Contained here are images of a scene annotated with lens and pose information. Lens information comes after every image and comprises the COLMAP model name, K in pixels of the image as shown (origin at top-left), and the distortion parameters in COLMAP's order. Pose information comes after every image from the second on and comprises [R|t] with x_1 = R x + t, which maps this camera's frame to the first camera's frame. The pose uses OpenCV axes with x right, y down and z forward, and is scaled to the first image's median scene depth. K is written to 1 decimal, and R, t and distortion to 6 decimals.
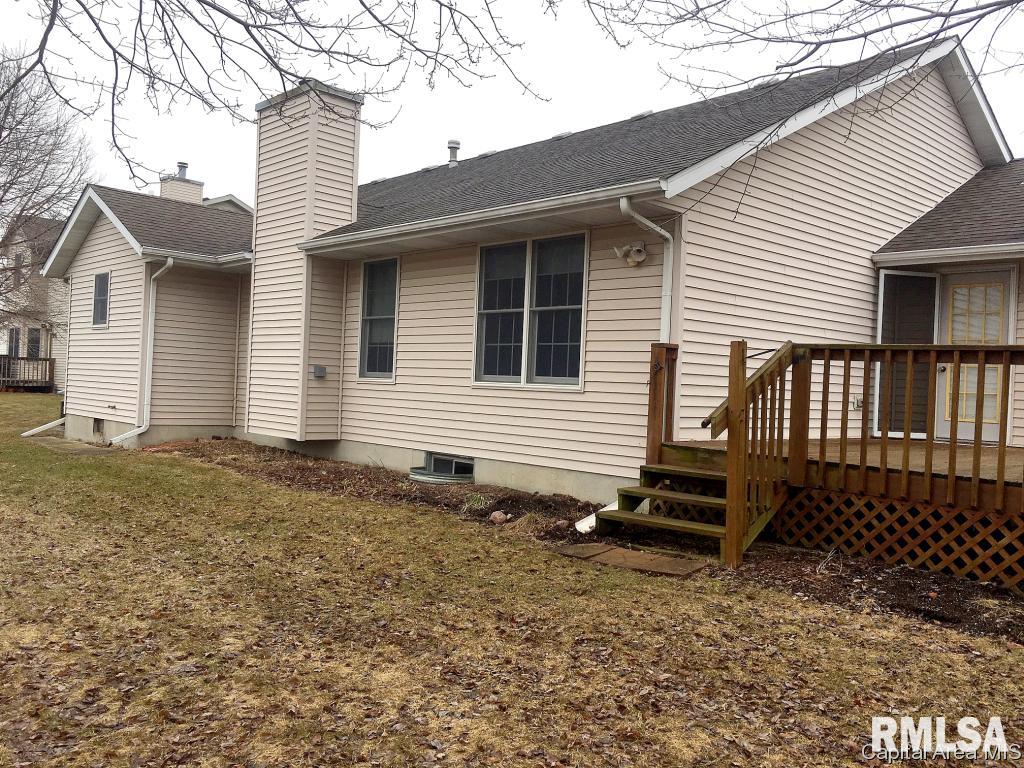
lens RADIAL K [[867.7, 0, 512.0], [0, 867.7, 384.0], [0, 0, 1]] dist [0.069639, -0.103985]
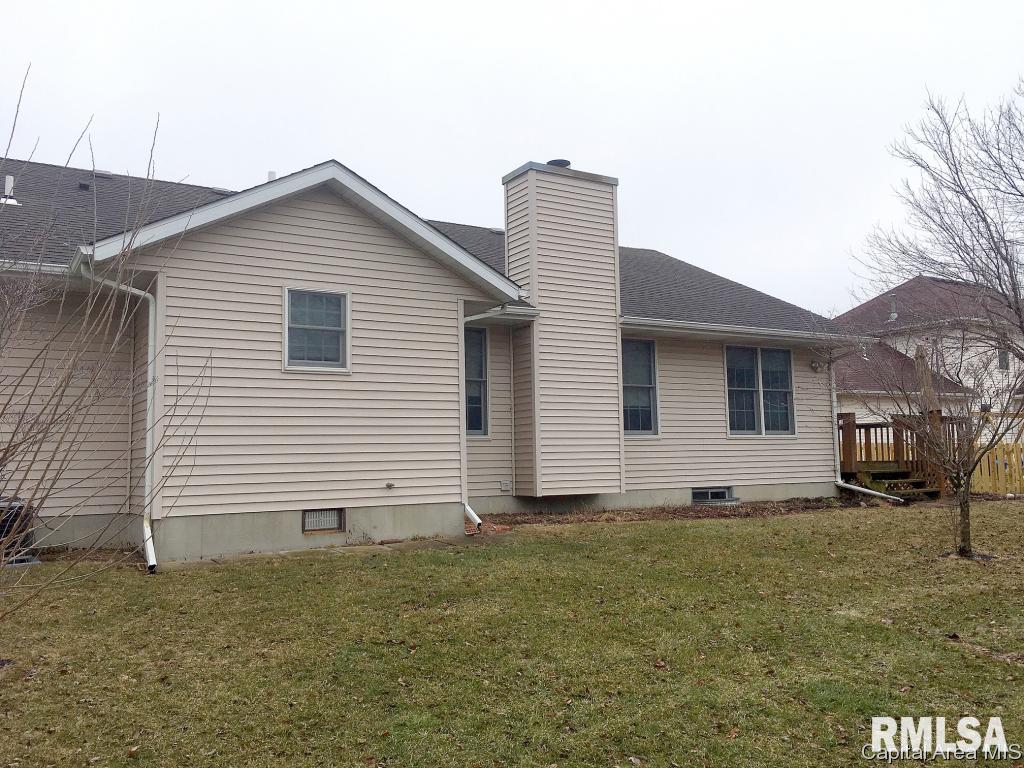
lens RADIAL K [[871.8, 0, 512.0], [0, 871.8, 384.0], [0, 0, 1]] dist [0.073207, -0.106682]
pose [[0.206779, 0.062170, 0.976411, -1.989818], [0.035583, 0.996841, -0.071007, 0.003940], [-0.977740, 0.049427, 0.203913, 1.328603]]
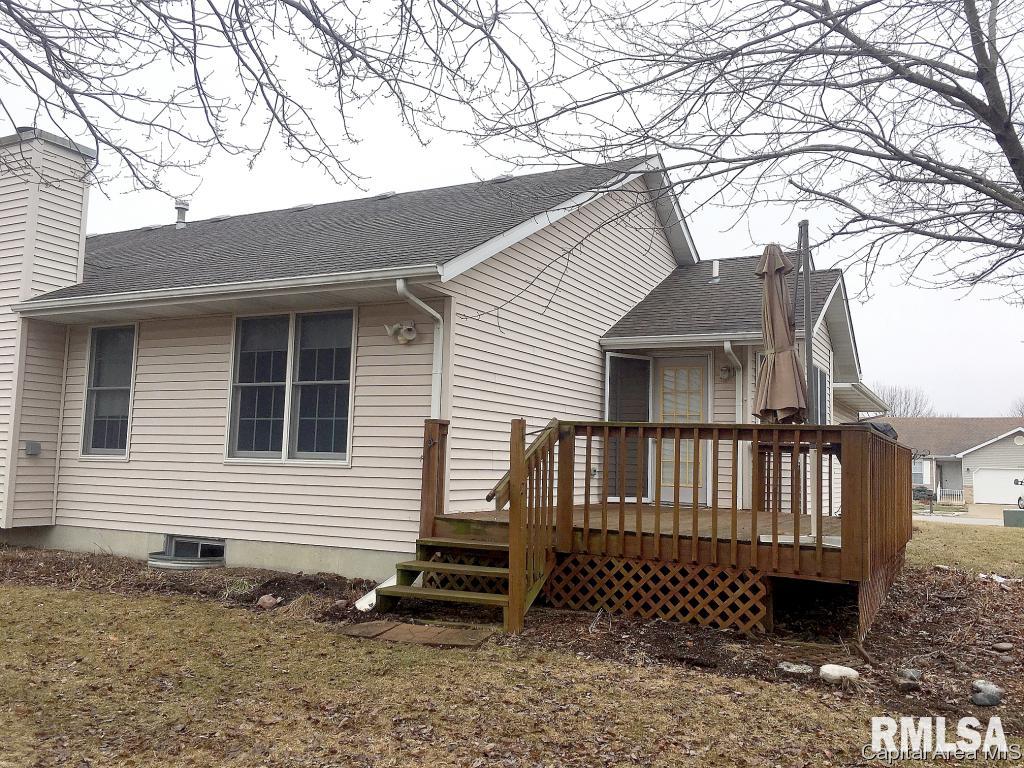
lens RADIAL K [[871.8, 0, 512.0], [0, 871.8, 384.0], [0, 0, 1]] dist [0.073207, -0.106682]
pose [[0.943828, 0.014315, 0.330127, -0.084887], [0.011432, 0.997049, -0.075917, -0.008503], [-0.330239, 0.075427, 0.940879, -0.013986]]
